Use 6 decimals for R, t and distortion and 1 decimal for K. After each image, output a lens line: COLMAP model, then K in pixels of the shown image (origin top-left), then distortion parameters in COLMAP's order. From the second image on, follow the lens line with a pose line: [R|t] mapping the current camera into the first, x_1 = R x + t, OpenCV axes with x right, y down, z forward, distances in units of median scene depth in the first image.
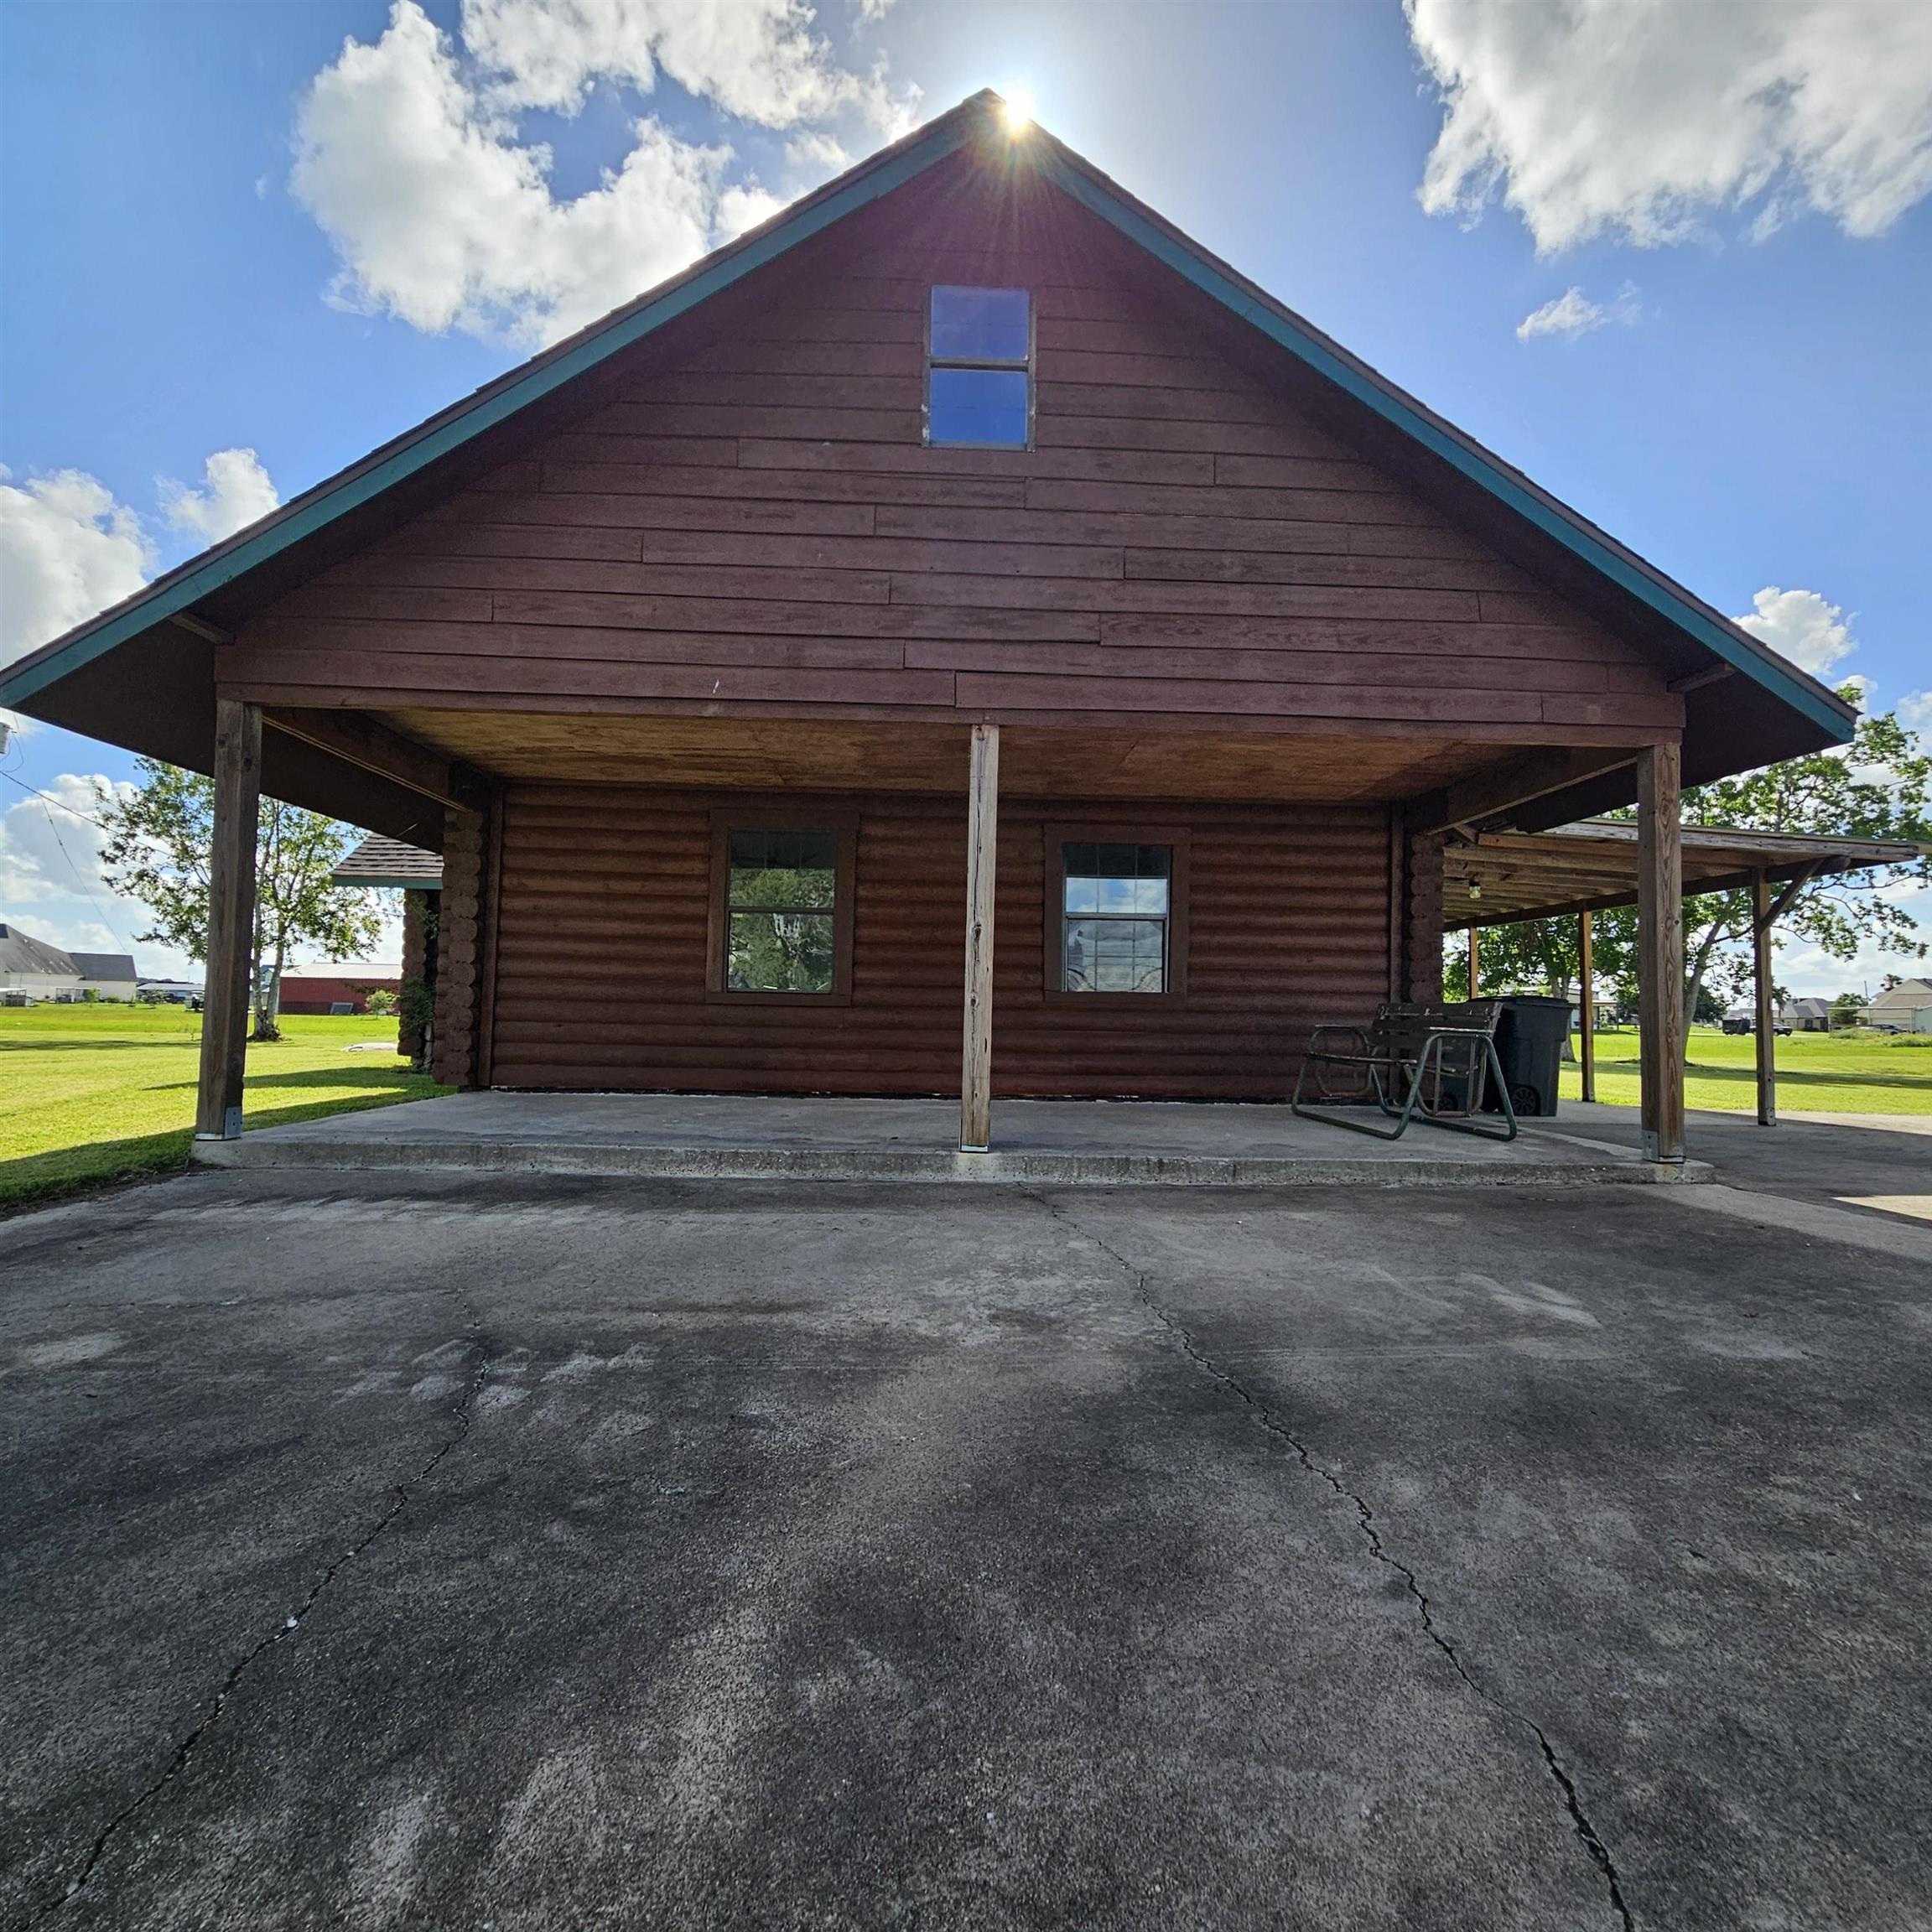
lens RADIAL K [[1064.9, 0, 966.0], [0, 1064.9, 966.0], [0, 0, 1]] dist [-0.000830, 0.000572]
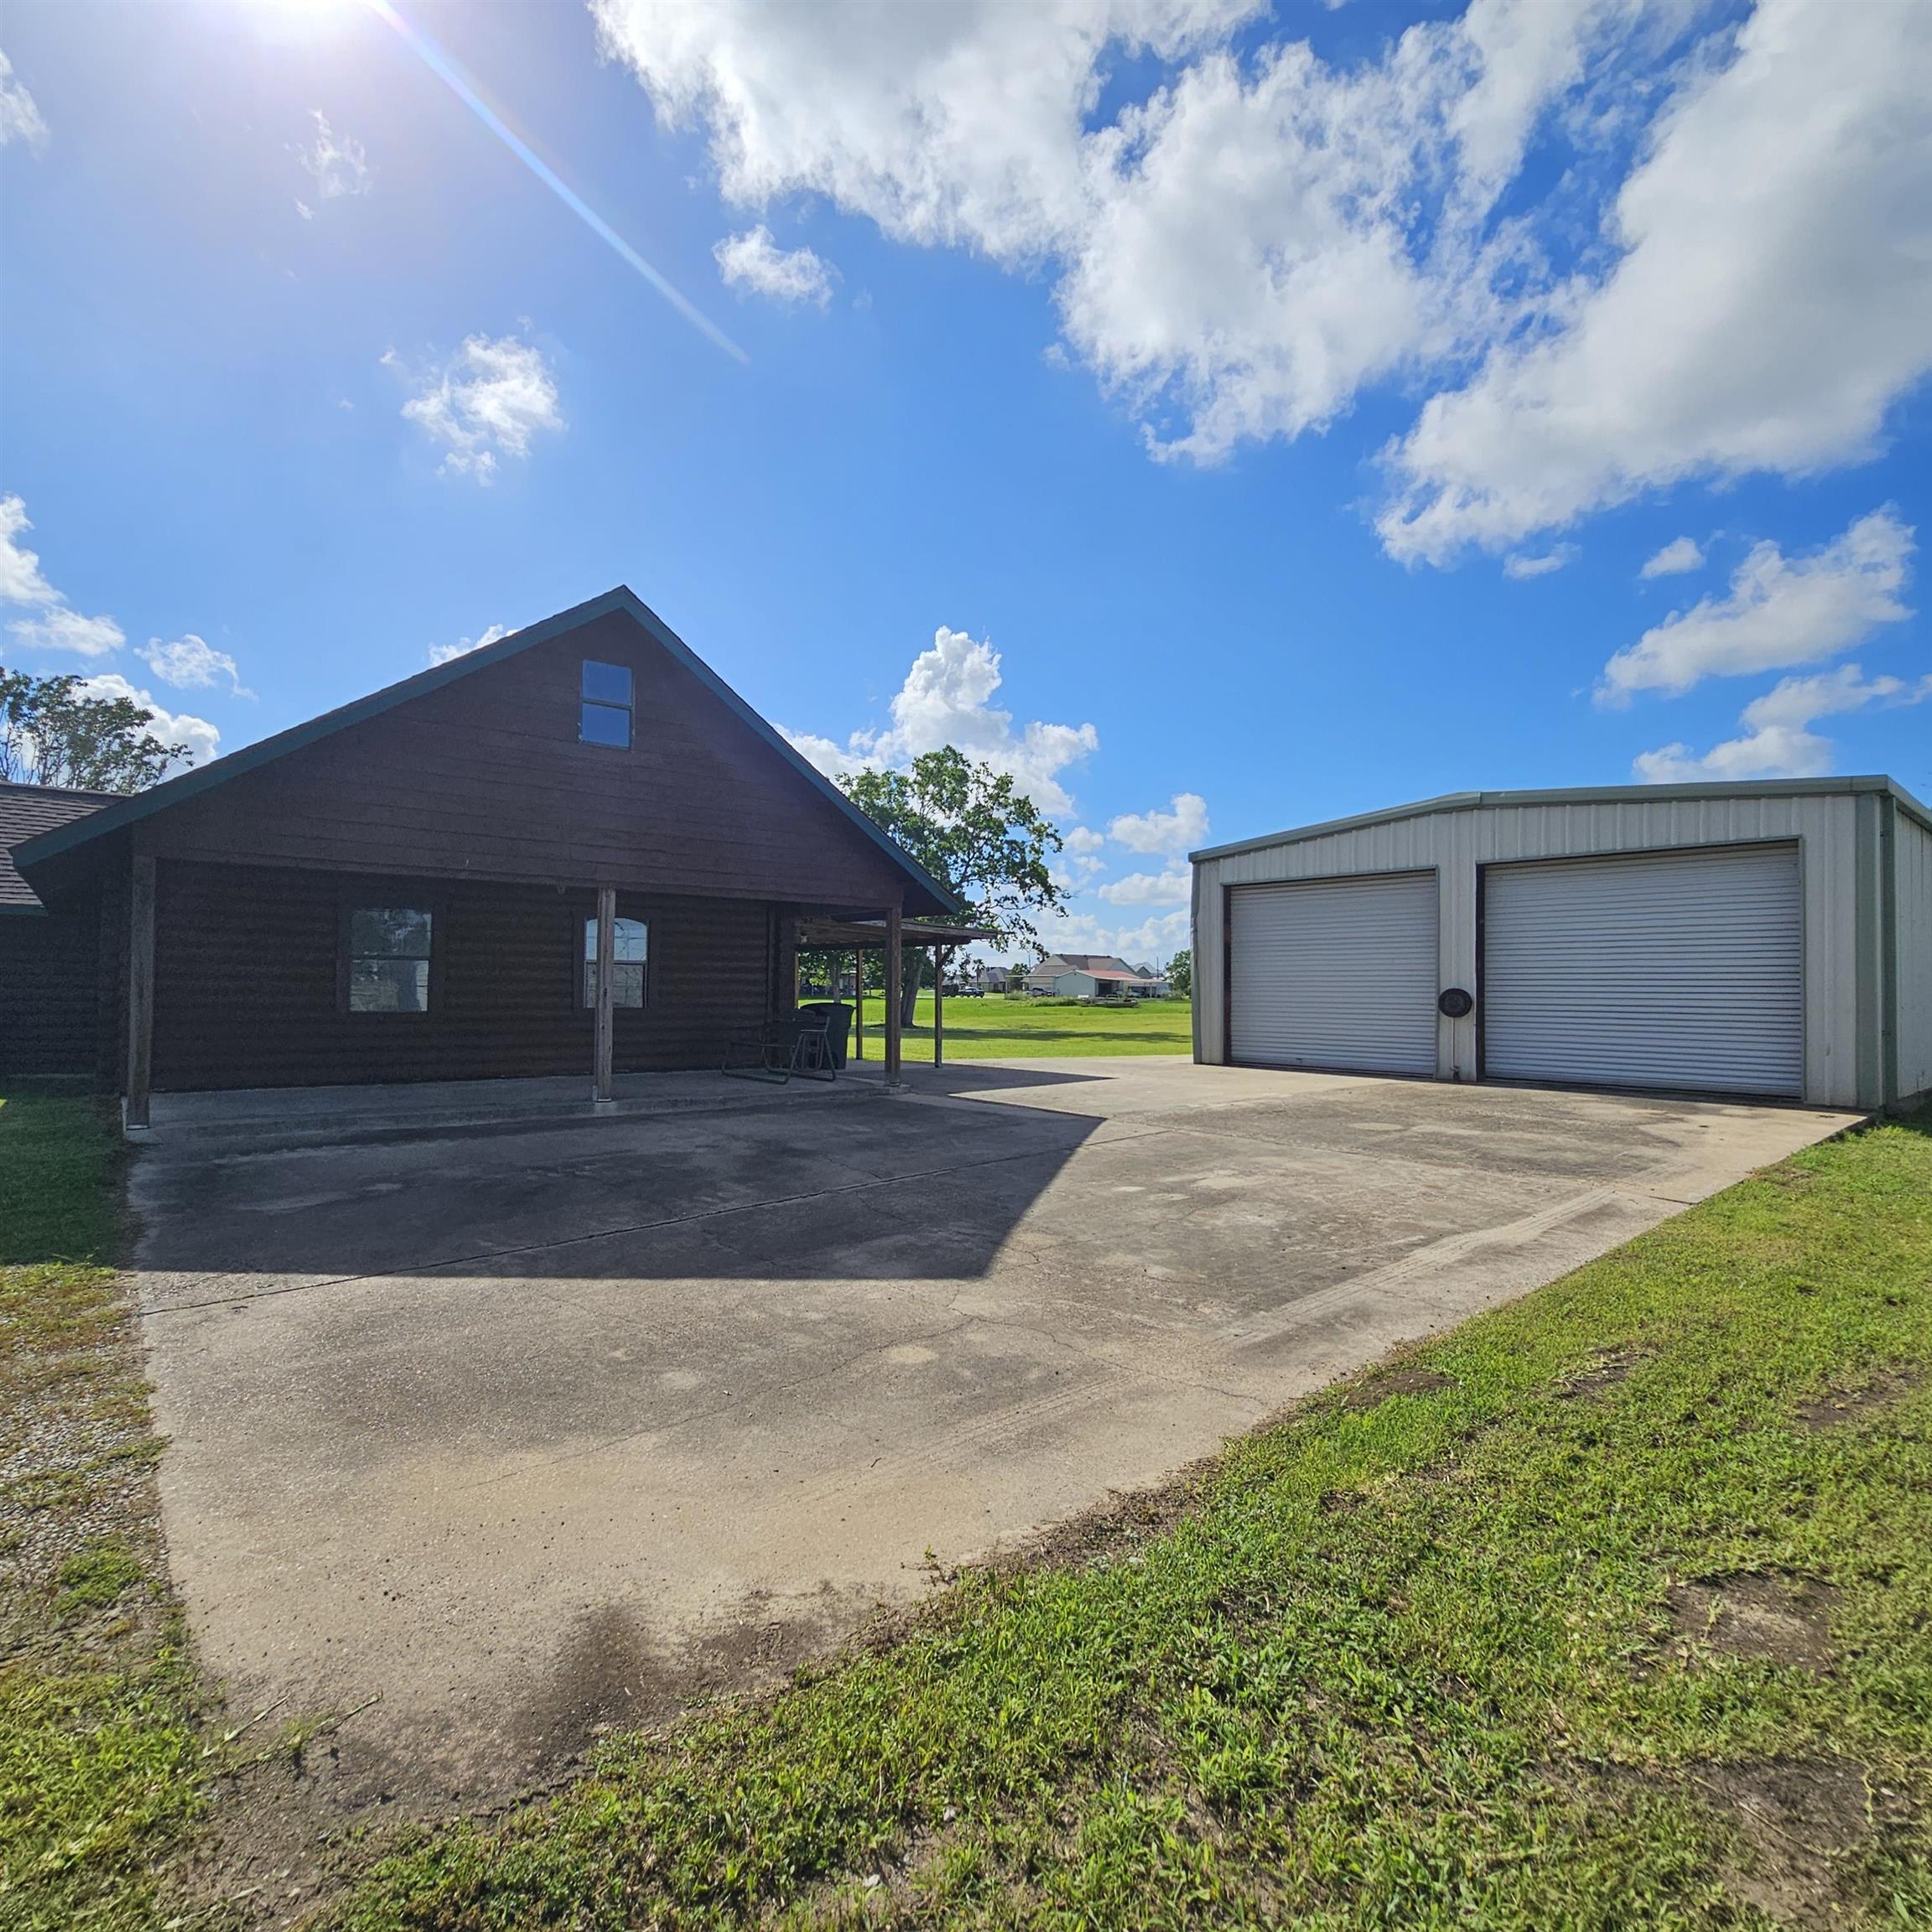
lens RADIAL K [[1064.9, 0, 966.0], [0, 1064.9, 966.0], [0, 0, 1]] dist [-0.000830, 0.000572]
pose [[0.802546, 0.002619, 0.596584, -0.324125], [-0.021850, 0.999448, 0.025007, -0.074315], [-0.596190, -0.033105, 0.802161, -0.511065]]
